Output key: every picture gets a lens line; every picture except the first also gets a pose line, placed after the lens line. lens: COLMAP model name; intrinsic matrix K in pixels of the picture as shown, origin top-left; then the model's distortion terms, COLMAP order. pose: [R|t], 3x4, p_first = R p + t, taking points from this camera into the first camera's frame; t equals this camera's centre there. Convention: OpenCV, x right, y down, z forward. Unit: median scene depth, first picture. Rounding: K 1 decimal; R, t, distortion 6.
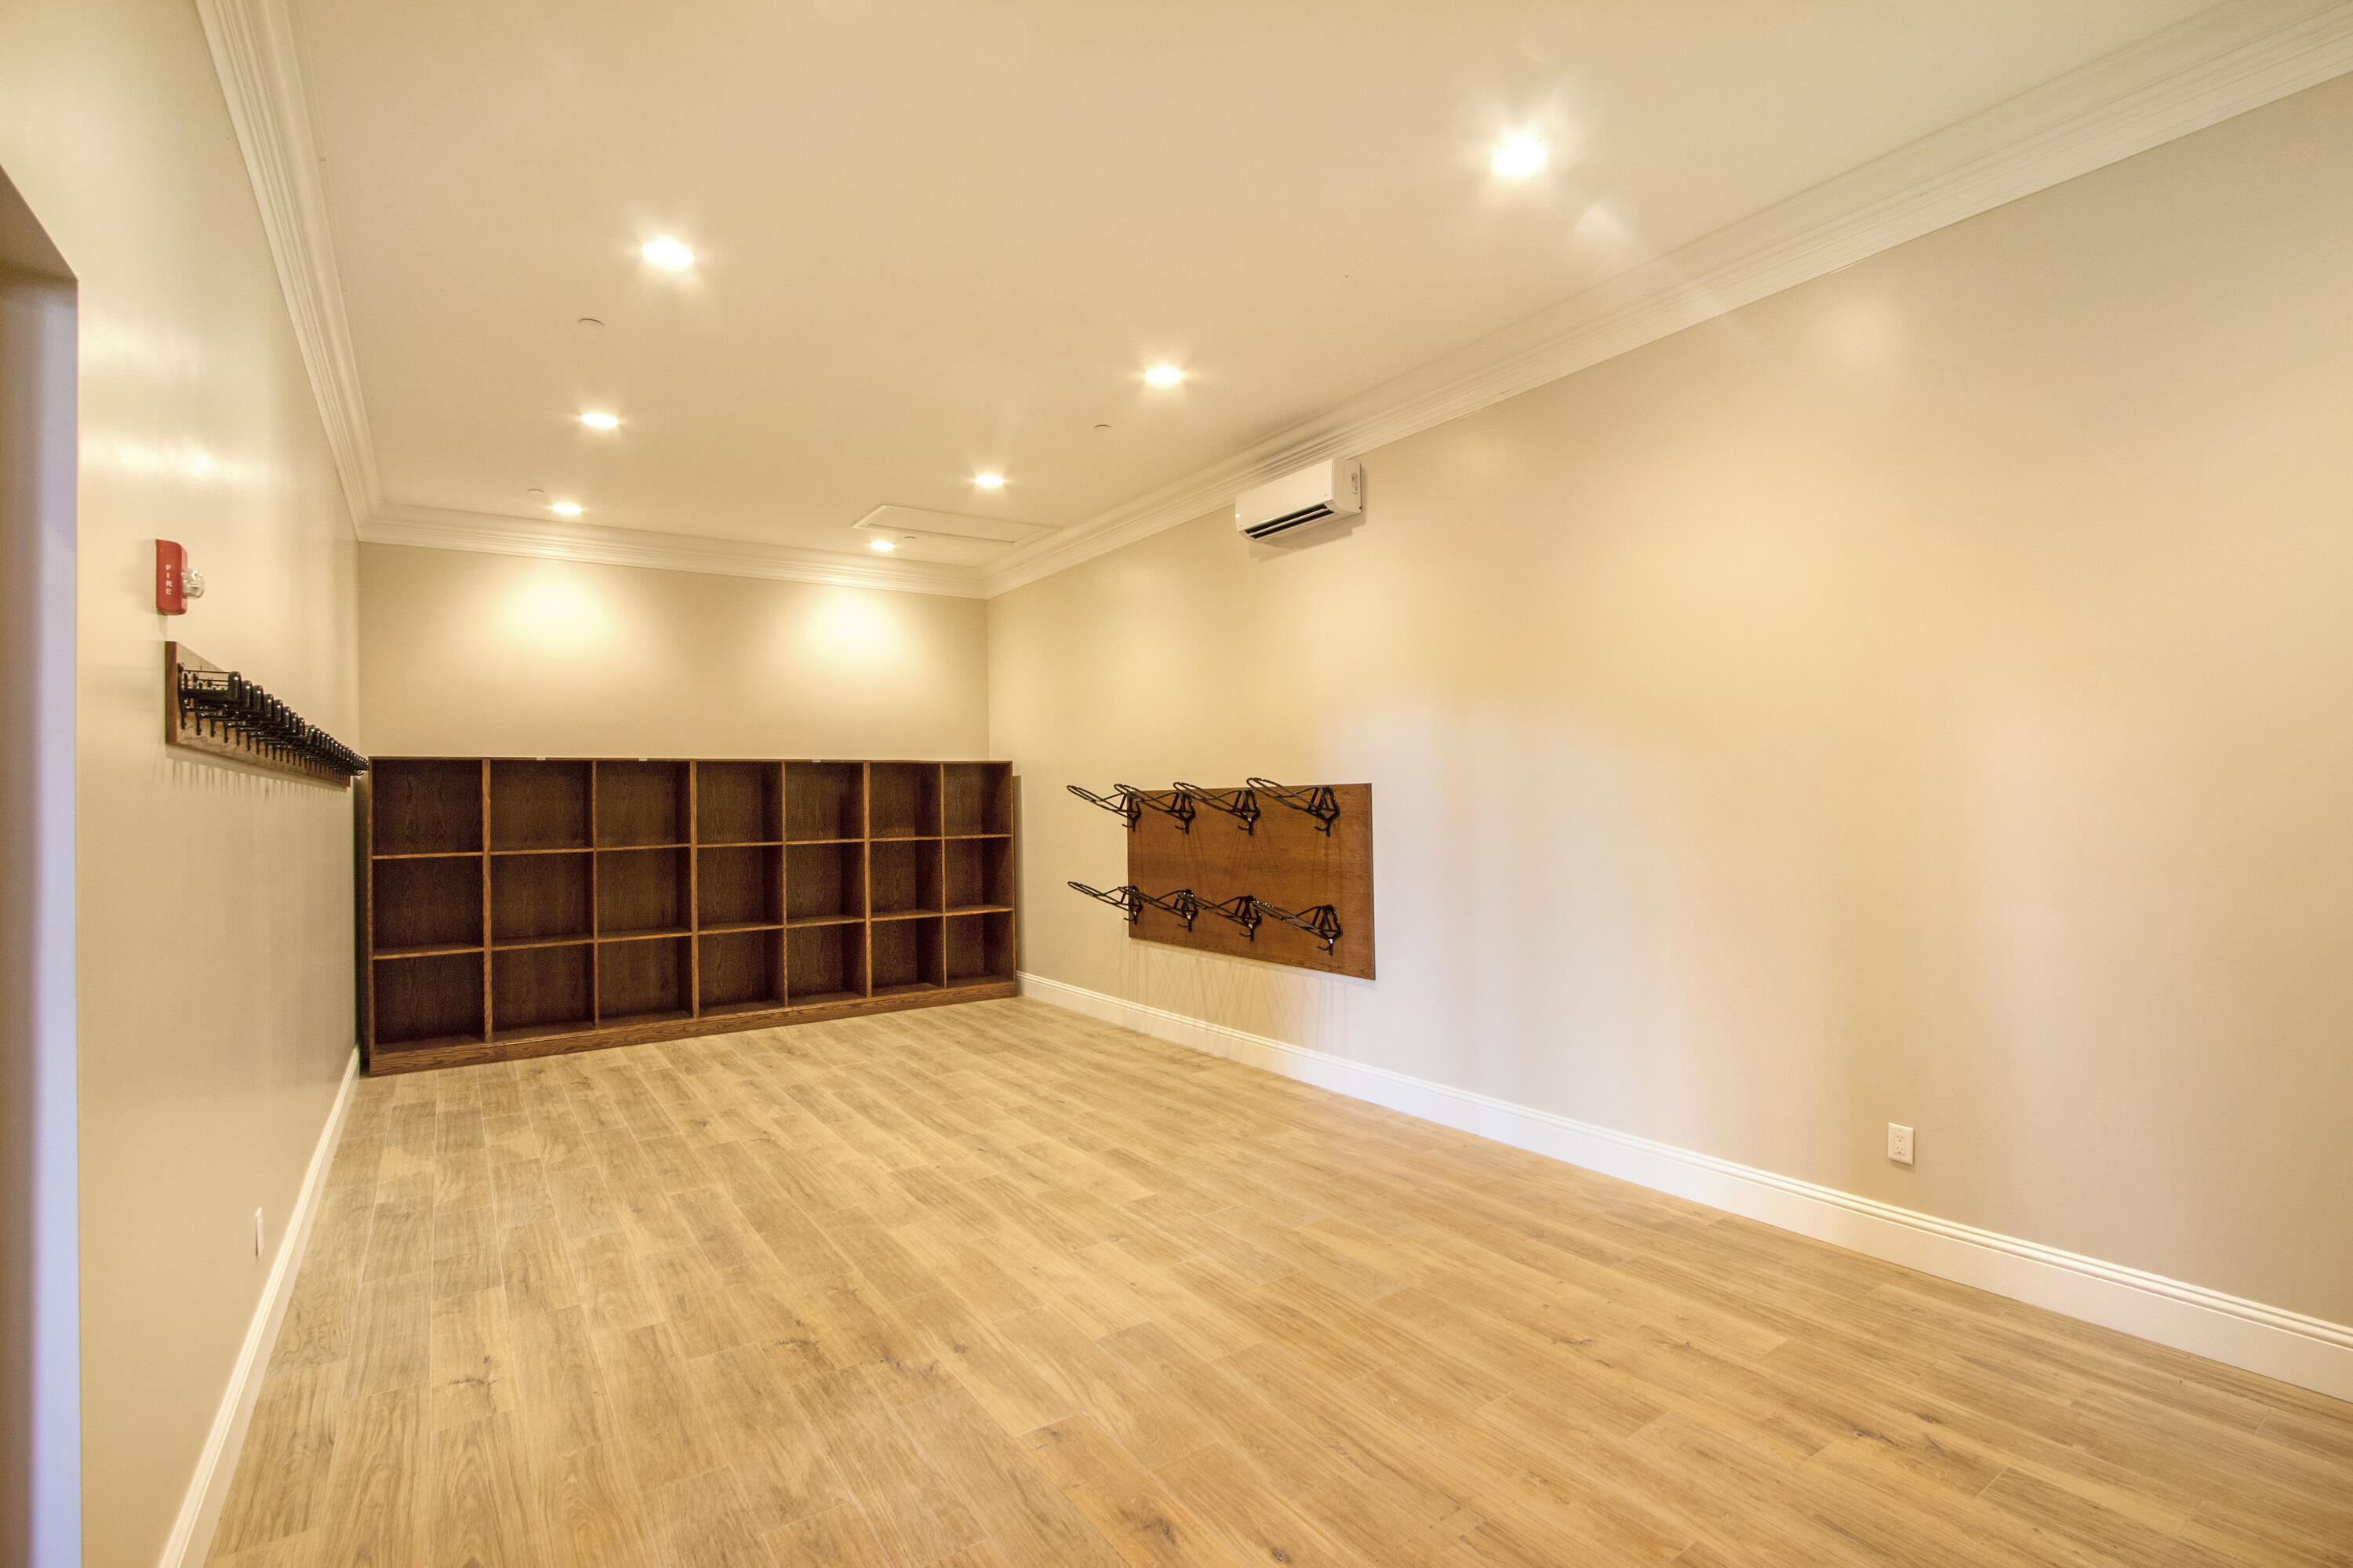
lens RADIAL K [[1111.7, 0, 1182.8], [0, 1111.7, 780.6], [0, 0, 1]] dist [-0.011402, 0.000839]
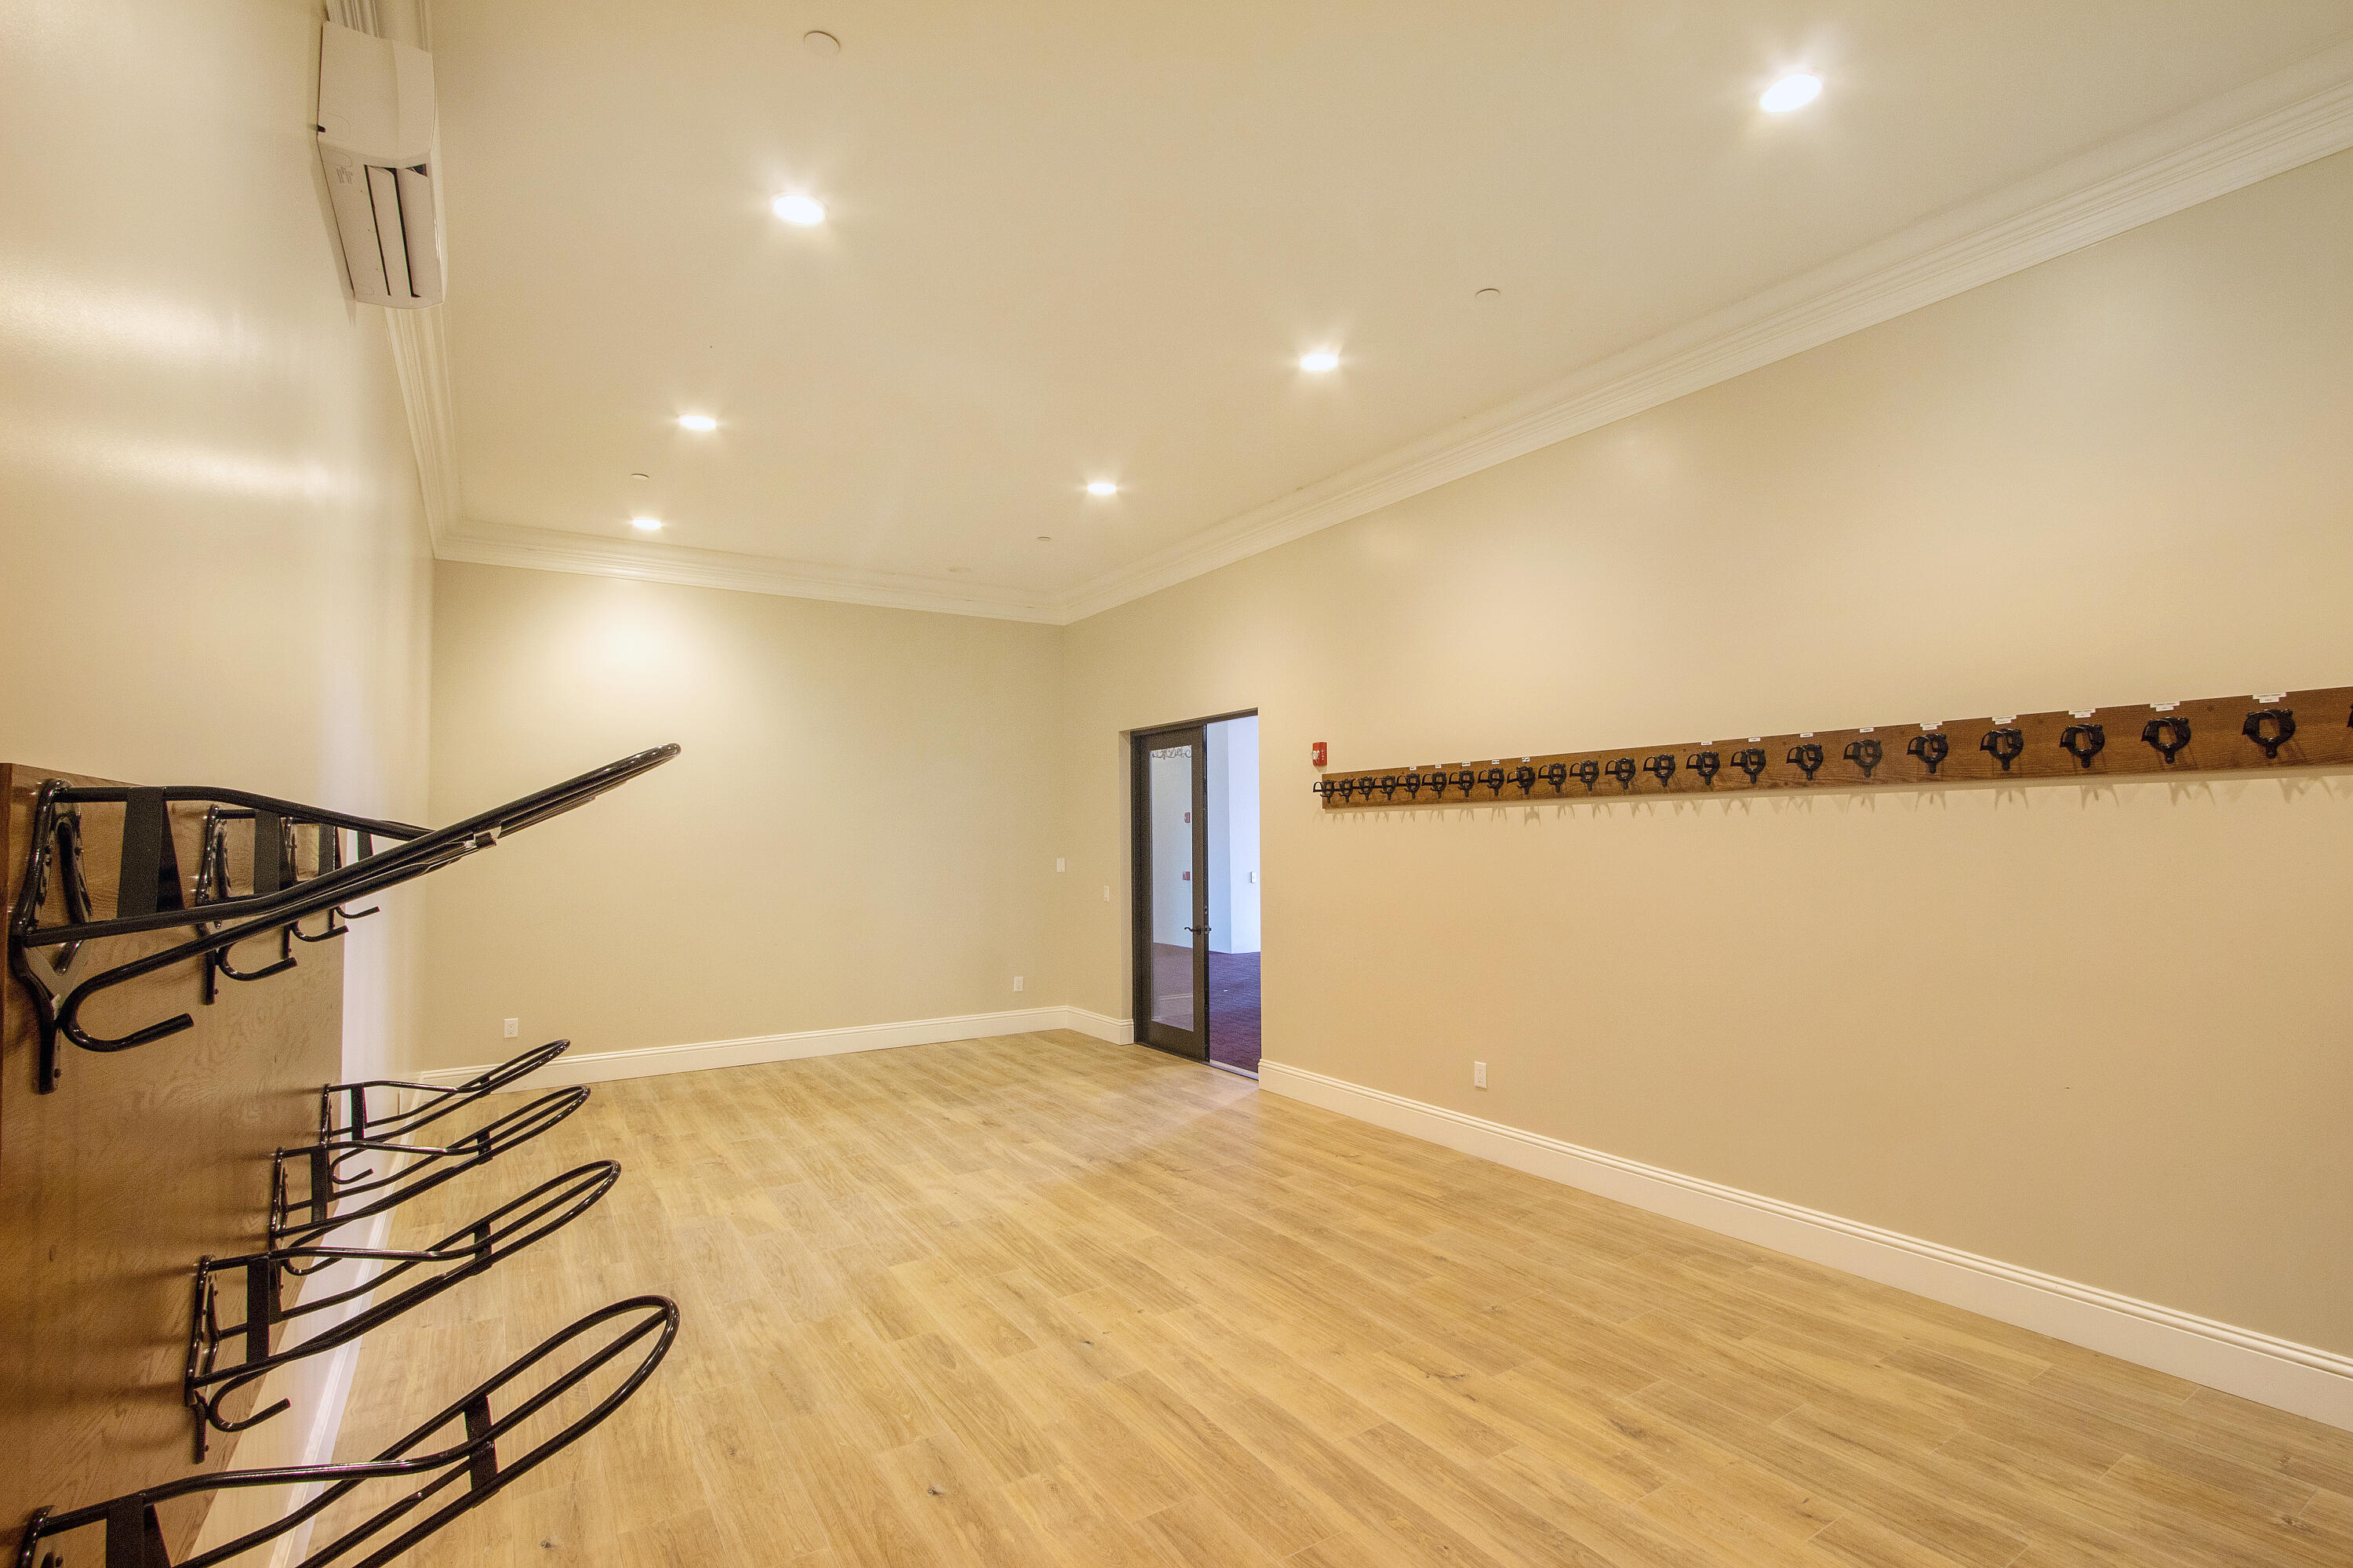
lens RADIAL K [[1111.7, 0, 1265.2], [0, 1111.7, 859.4], [0, 0, 1]] dist [-0.011402, 0.000839]
pose [[-0.998695, 0.030882, -0.040674, -0.324129], [0.030710, 0.999517, 0.004860, 0.037210], [0.040804, 0.003604, -0.999161, 2.010746]]
